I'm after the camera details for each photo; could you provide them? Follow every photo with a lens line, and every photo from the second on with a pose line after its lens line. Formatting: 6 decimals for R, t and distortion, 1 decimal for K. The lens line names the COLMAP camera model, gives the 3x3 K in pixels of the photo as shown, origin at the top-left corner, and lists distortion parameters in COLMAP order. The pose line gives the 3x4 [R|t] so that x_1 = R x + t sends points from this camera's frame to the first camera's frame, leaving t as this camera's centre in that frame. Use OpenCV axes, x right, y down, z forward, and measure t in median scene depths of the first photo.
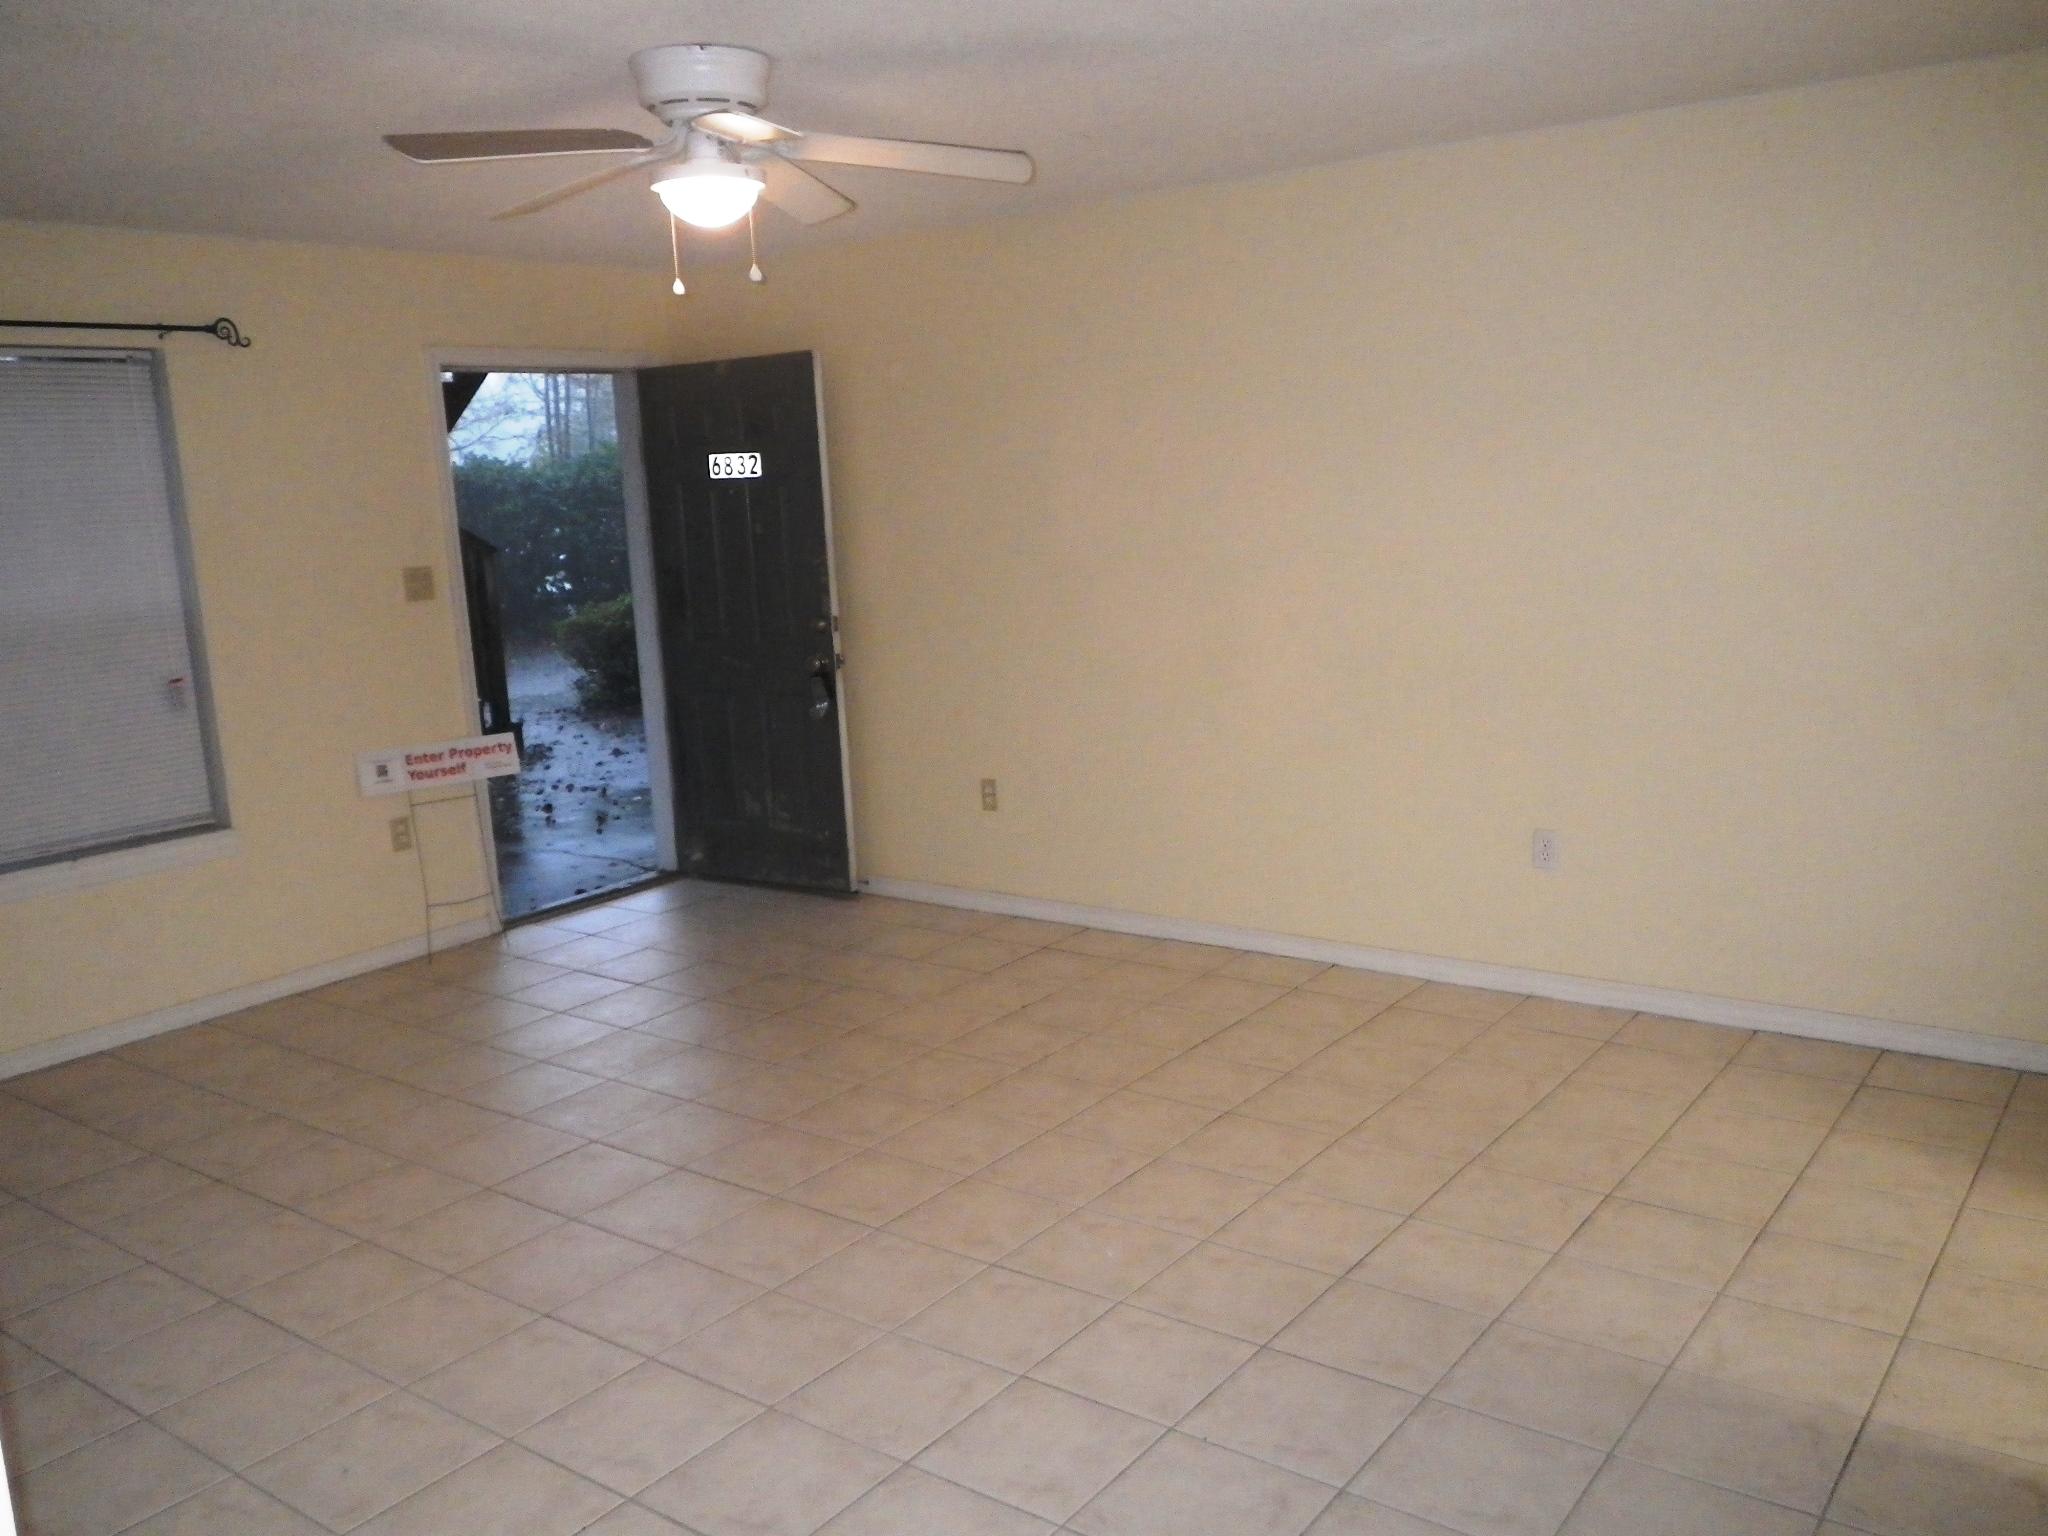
lens RADIAL K [[1688.2, 0, 1023.4], [0, 1688.2, 831.1], [0, 0, 1]] dist [-0.004155, -0.003741]
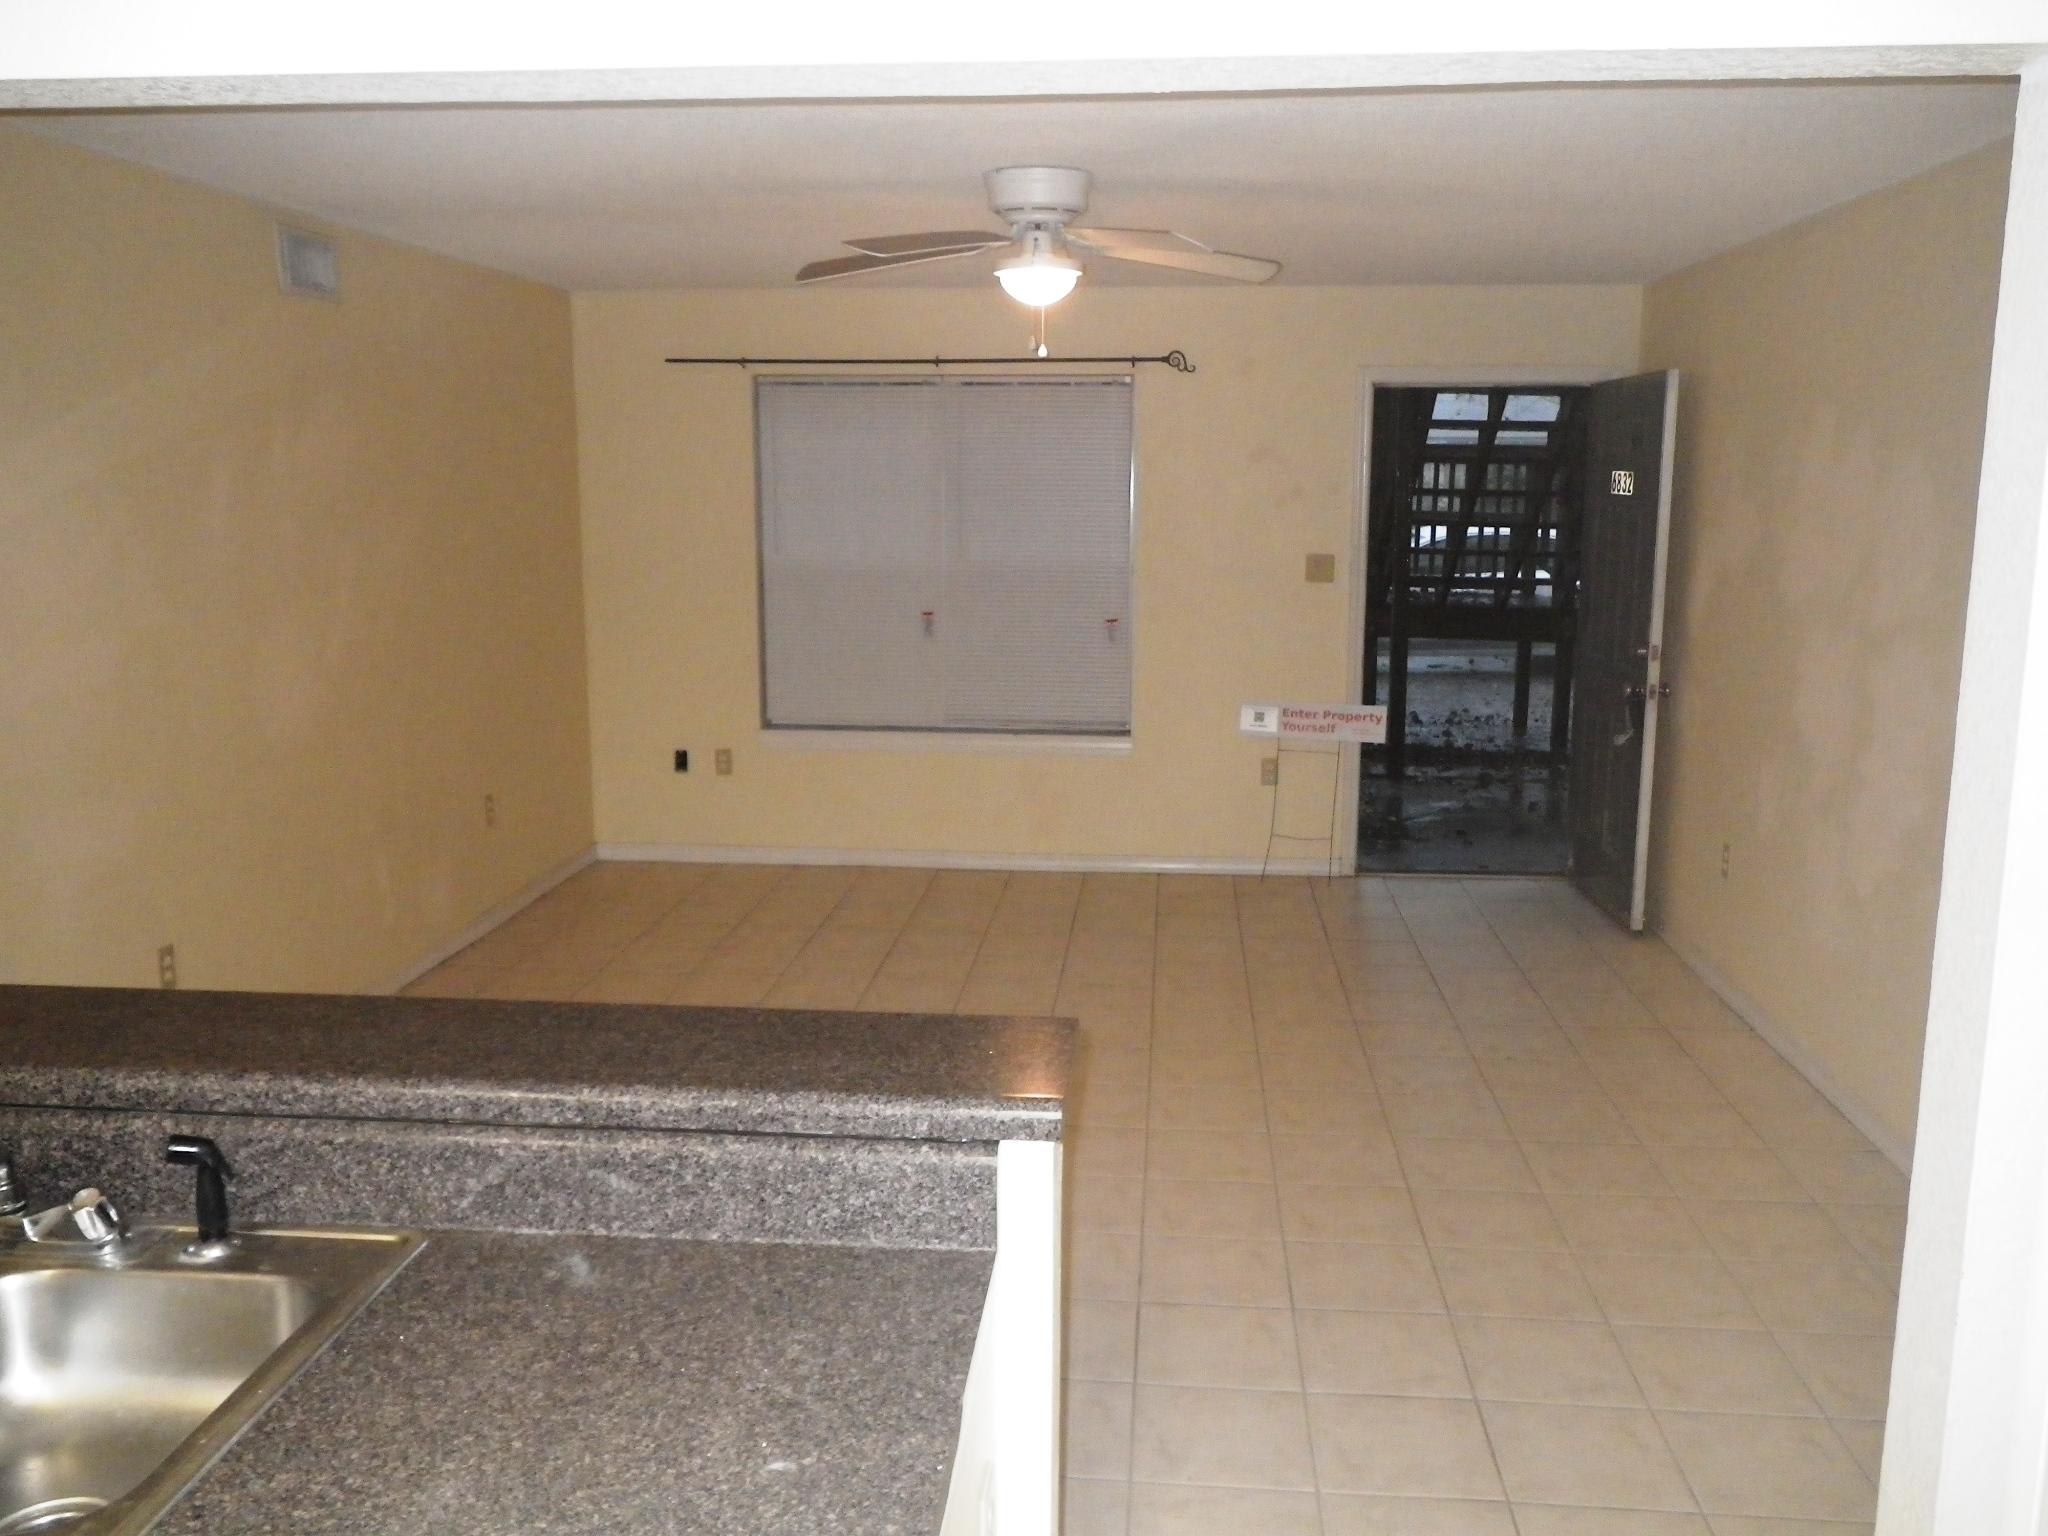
lens RADIAL K [[1689.4, 0, 1024.0], [0, 1689.4, 768.0], [0, 0, 1]] dist [-0.001247, -0.000222]
pose [[0.526579, 0.199645, -0.826351, 0.531554], [-0.206460, 0.972965, 0.103503, -0.089580], [0.824675, 0.116106, 0.553562, 0.192664]]
